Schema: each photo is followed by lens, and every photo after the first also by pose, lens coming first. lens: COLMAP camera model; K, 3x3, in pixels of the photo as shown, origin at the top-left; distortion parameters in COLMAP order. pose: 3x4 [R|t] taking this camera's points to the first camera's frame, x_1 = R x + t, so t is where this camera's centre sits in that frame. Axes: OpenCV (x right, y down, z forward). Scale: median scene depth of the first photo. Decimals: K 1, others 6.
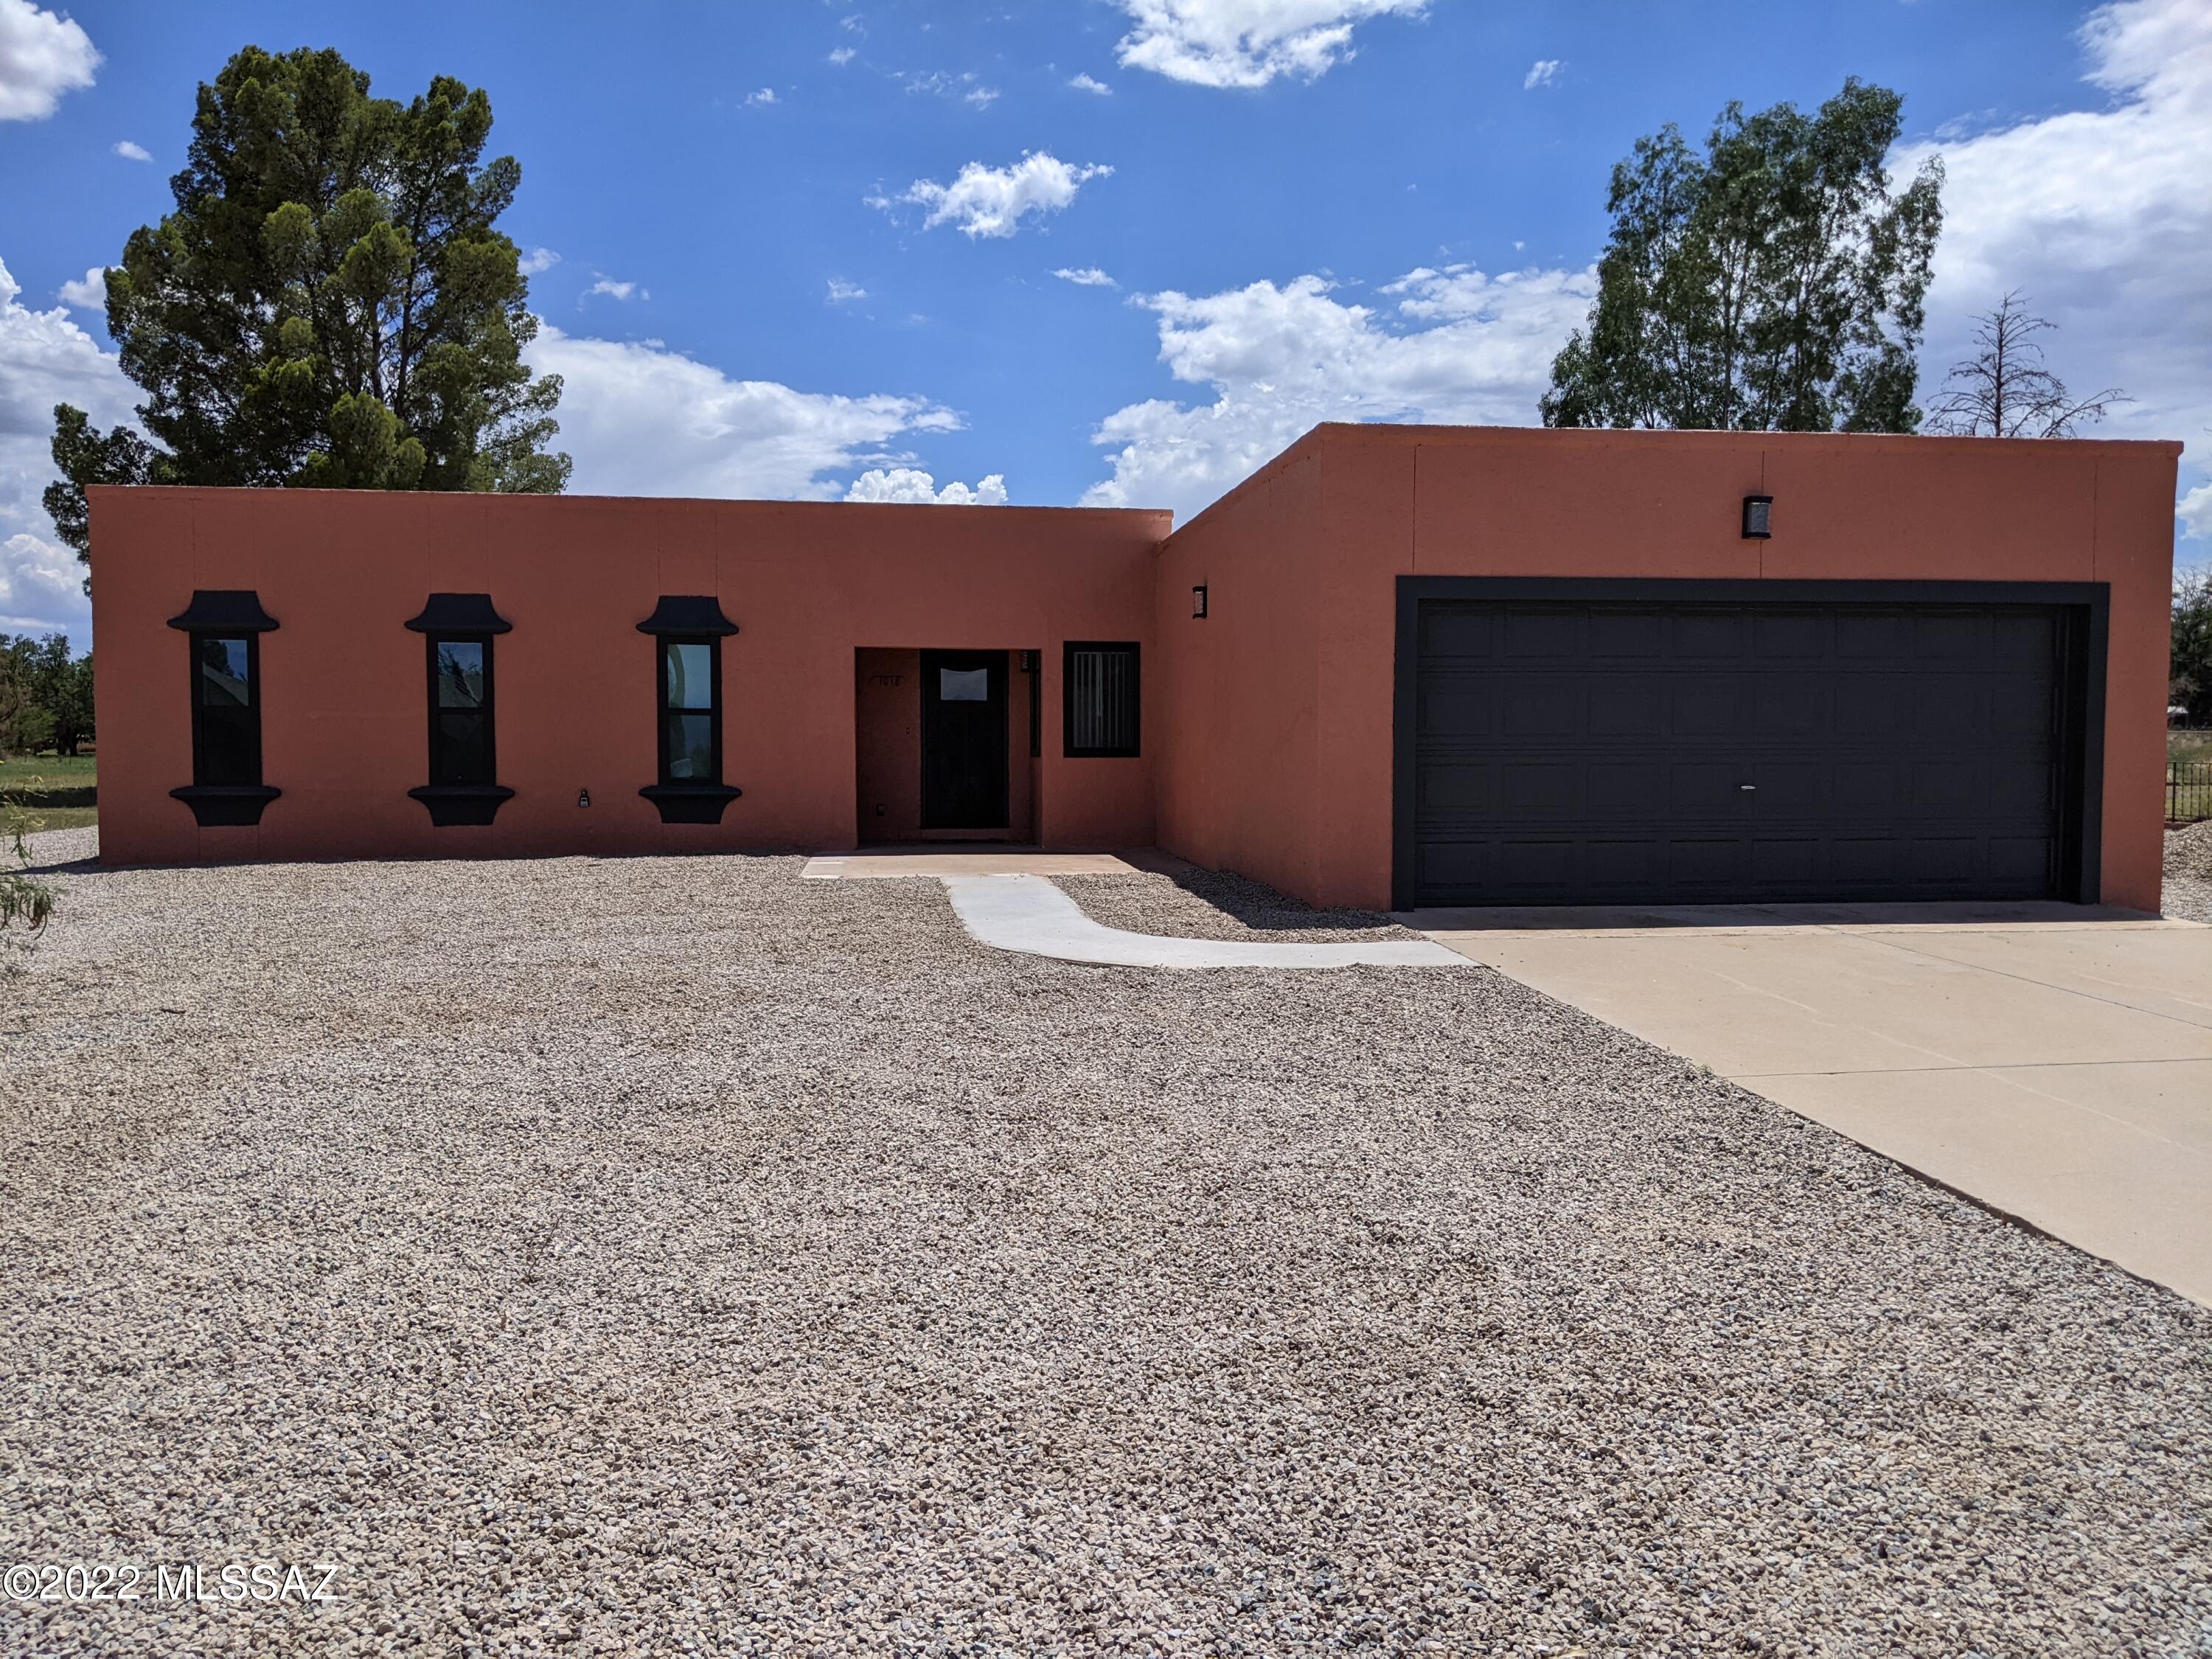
lens RADIAL K [[1746.7, 0, 1106.0], [0, 1746.7, 829.5], [0, 0, 1]] dist [0.100441, -0.005279]
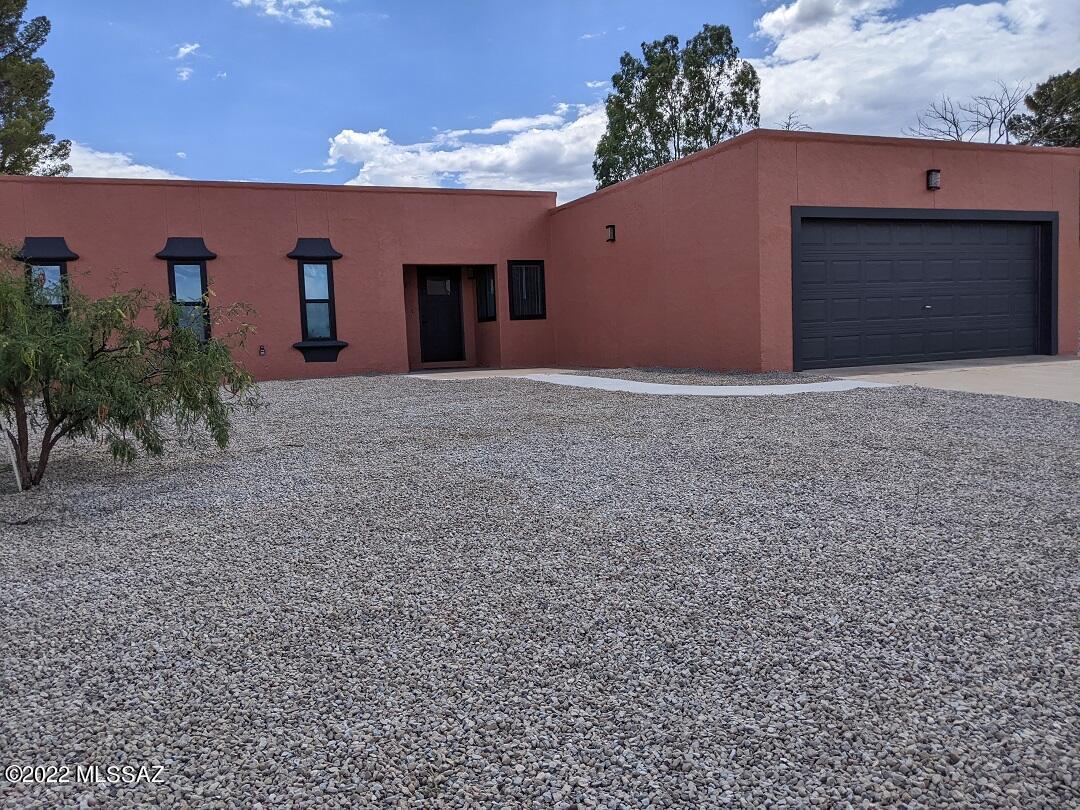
lens RADIAL K [[843.8, 0, 528.1], [0, 843.8, 391.8], [0, 0, 1]] dist [0.043895, 0.001036]
pose [[0.963268, -0.057442, 0.262326, -0.256337], [0.054754, 0.998346, 0.017550, 0.022917], [-0.262900, -0.002541, 0.964820, 0.089395]]
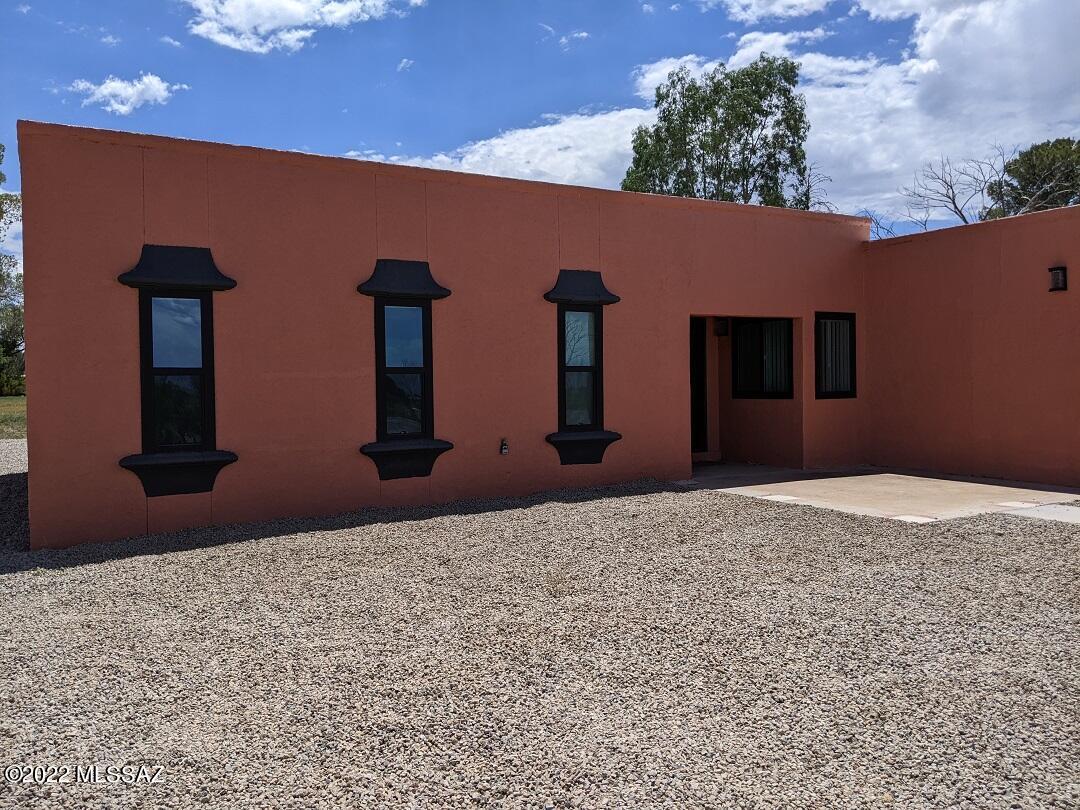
lens RADIAL K [[863.1, 0, 540.1], [0, 863.1, 429.5], [0, 0, 1]] dist [0.007413, -0.042311]
pose [[0.926886, -0.038154, 0.373399, -0.464445], [0.036893, 0.999264, 0.010525, -0.033021], [-0.373526, 0.004020, 0.927611, 0.471182]]
